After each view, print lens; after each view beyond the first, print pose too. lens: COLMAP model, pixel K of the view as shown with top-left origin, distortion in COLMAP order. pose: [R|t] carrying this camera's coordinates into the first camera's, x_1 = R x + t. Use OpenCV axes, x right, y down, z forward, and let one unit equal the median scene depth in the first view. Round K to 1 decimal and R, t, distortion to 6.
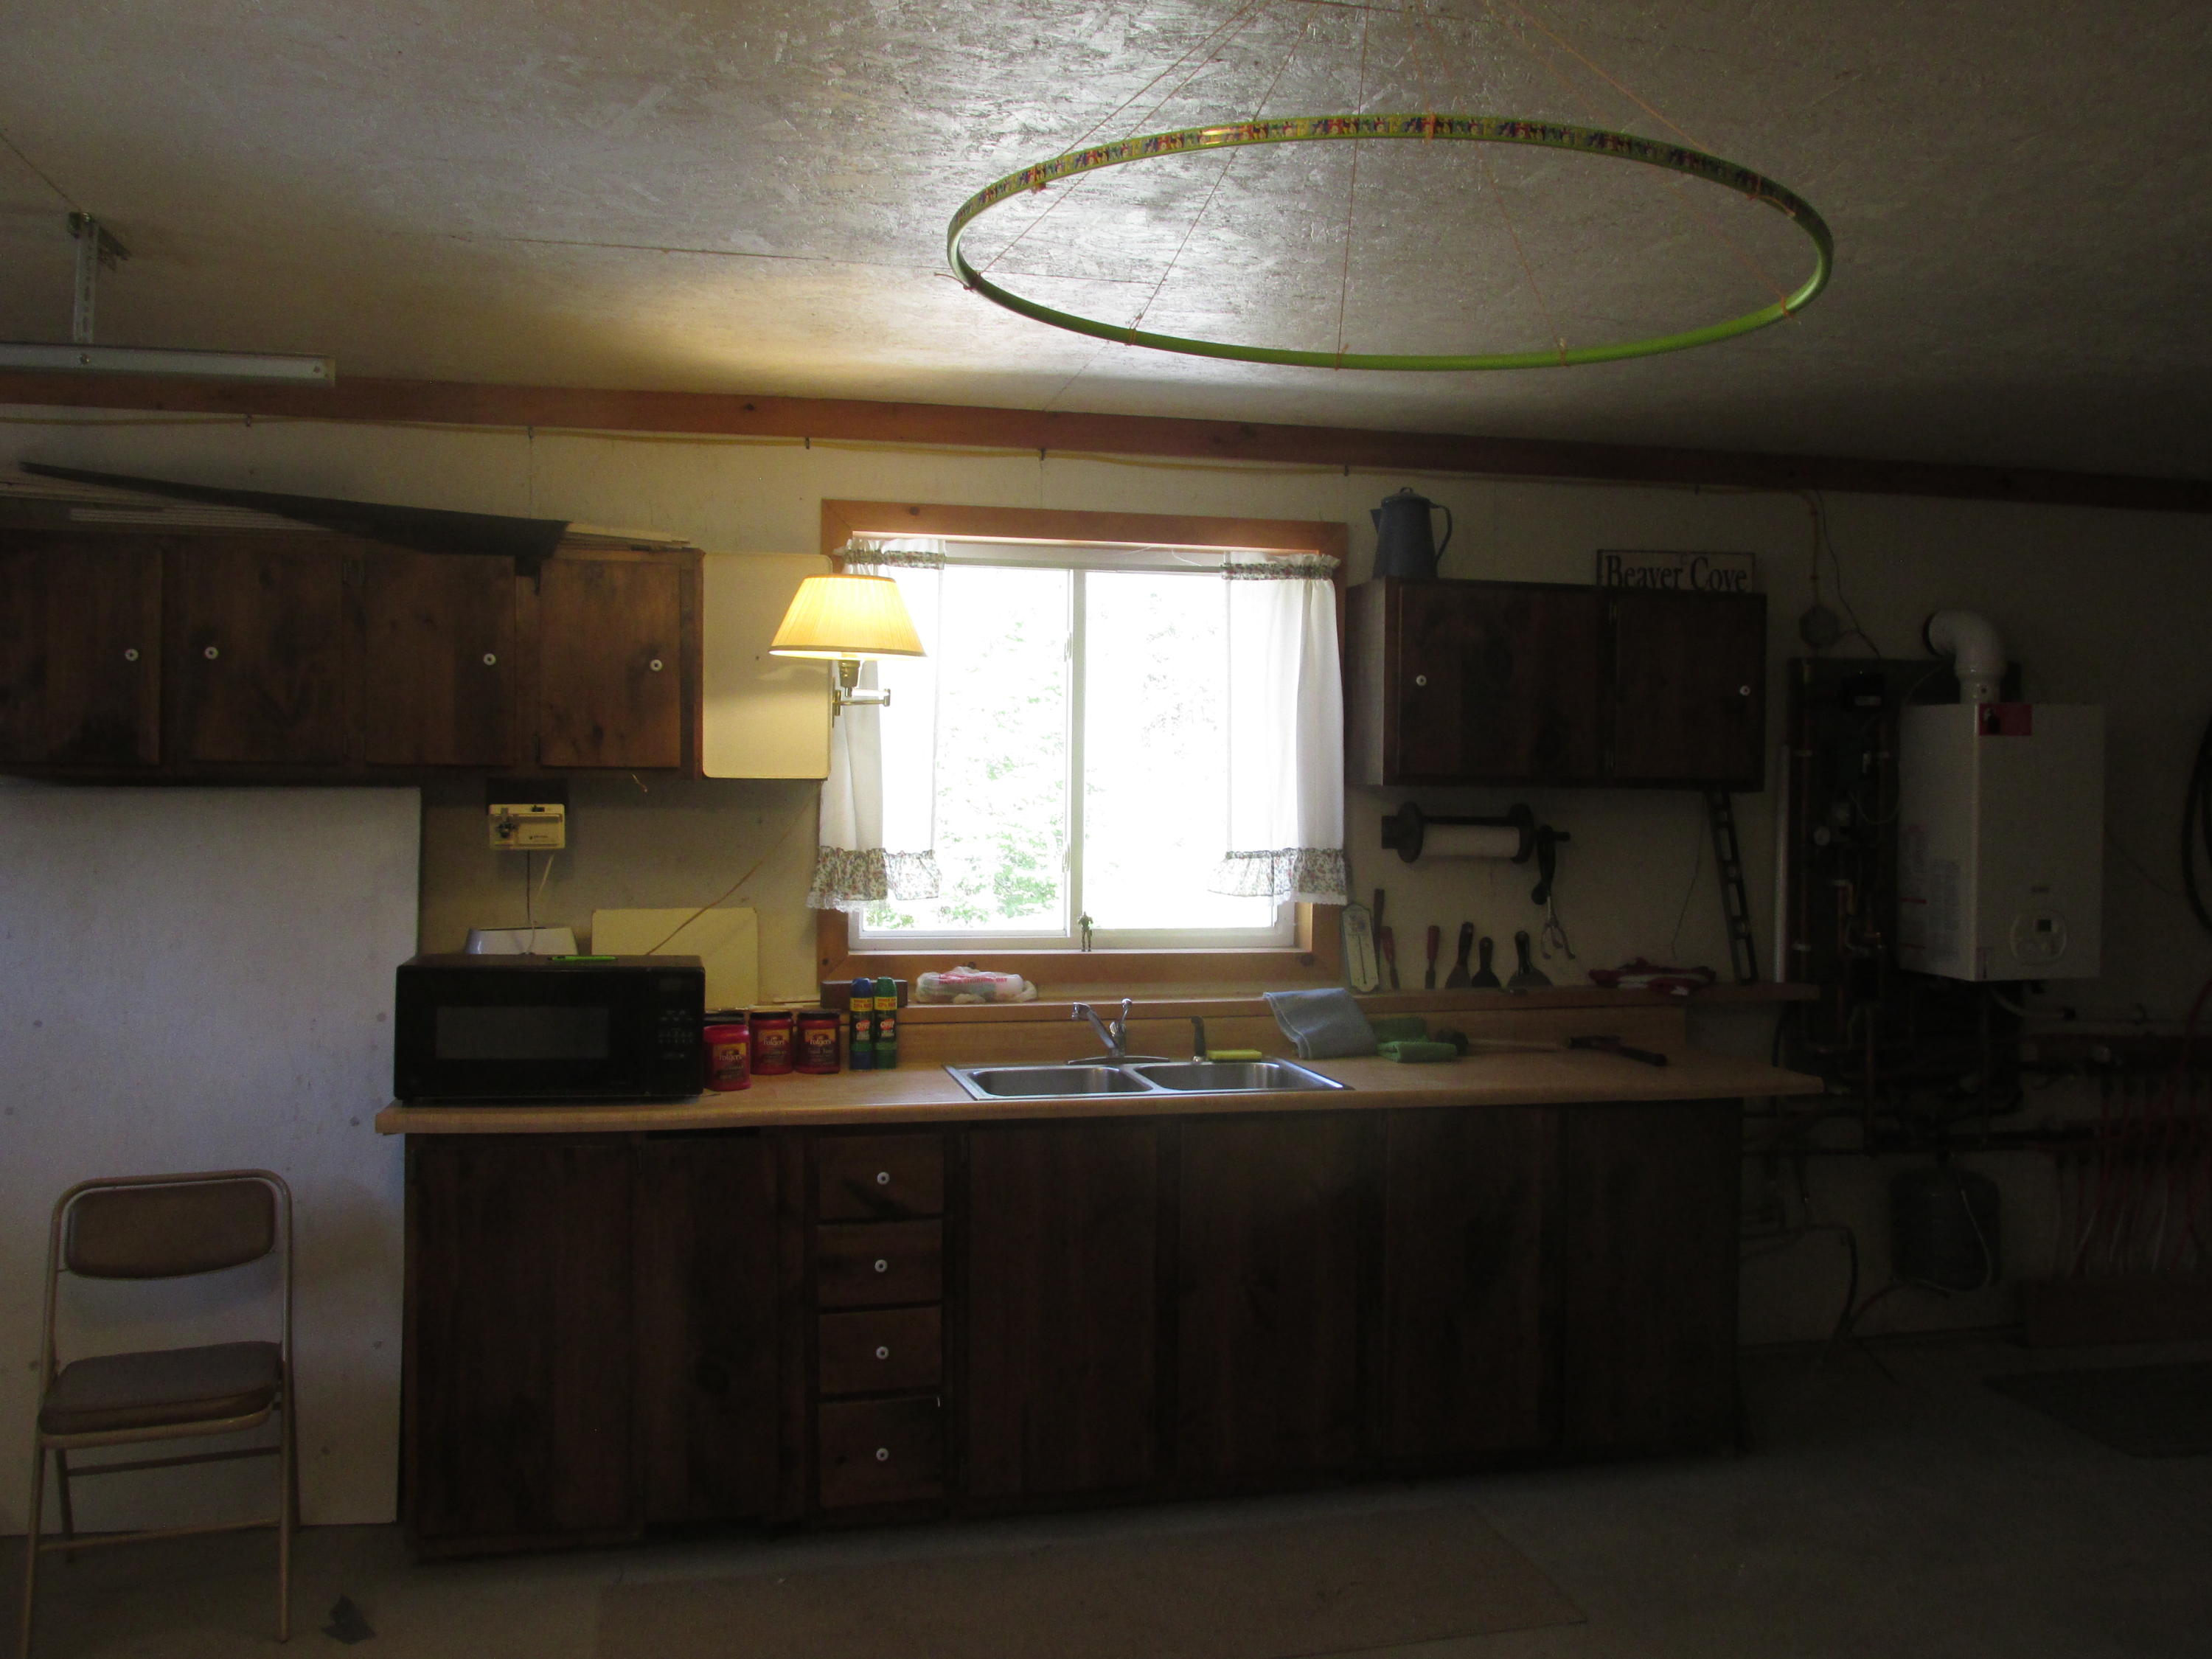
lens RADIAL K [[1821.7, 0, 1106.0], [0, 1821.7, 829.5], [0, 0, 1]] dist [-0.028642, -0.000353]
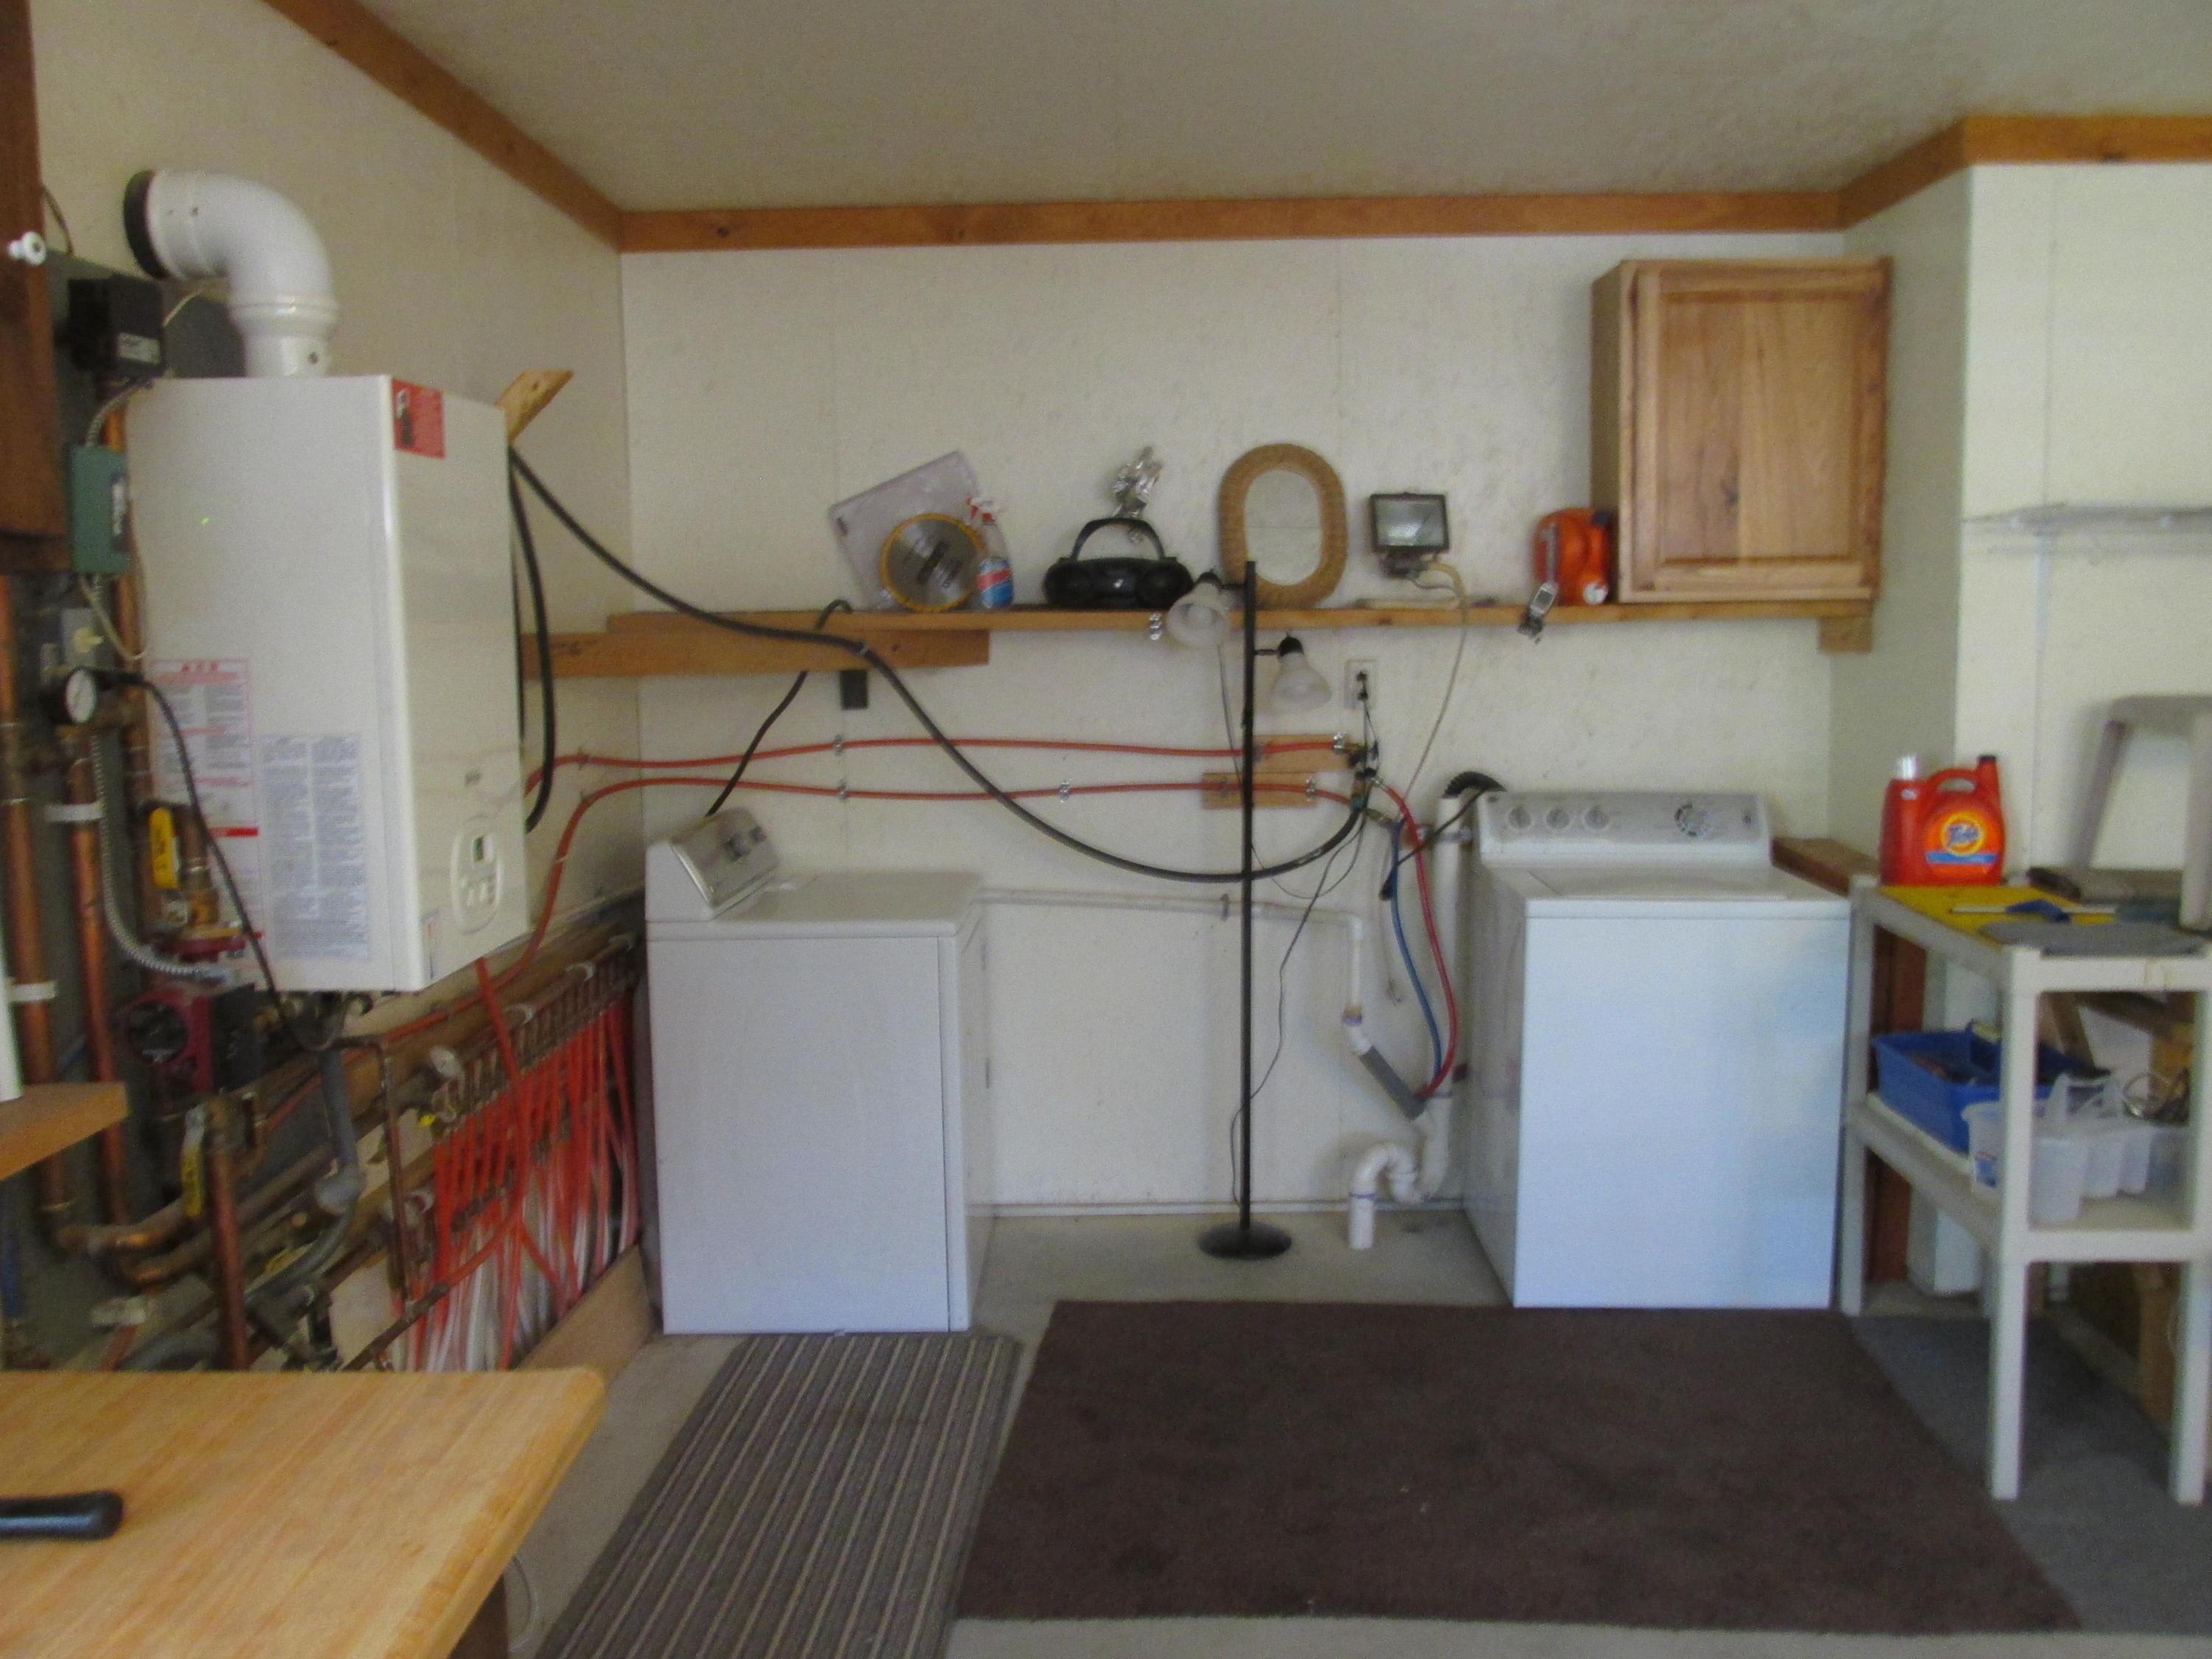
lens RADIAL K [[1821.7, 0, 1106.0], [0, 1821.7, 829.5], [0, 0, 1]] dist [-0.028642, -0.000353]
pose [[0.171940, -0.136723, 0.975573, 0.059297], [0.023104, 0.990609, 0.134759, -0.015467], [-0.984836, -0.000631, 0.173485, 0.732003]]
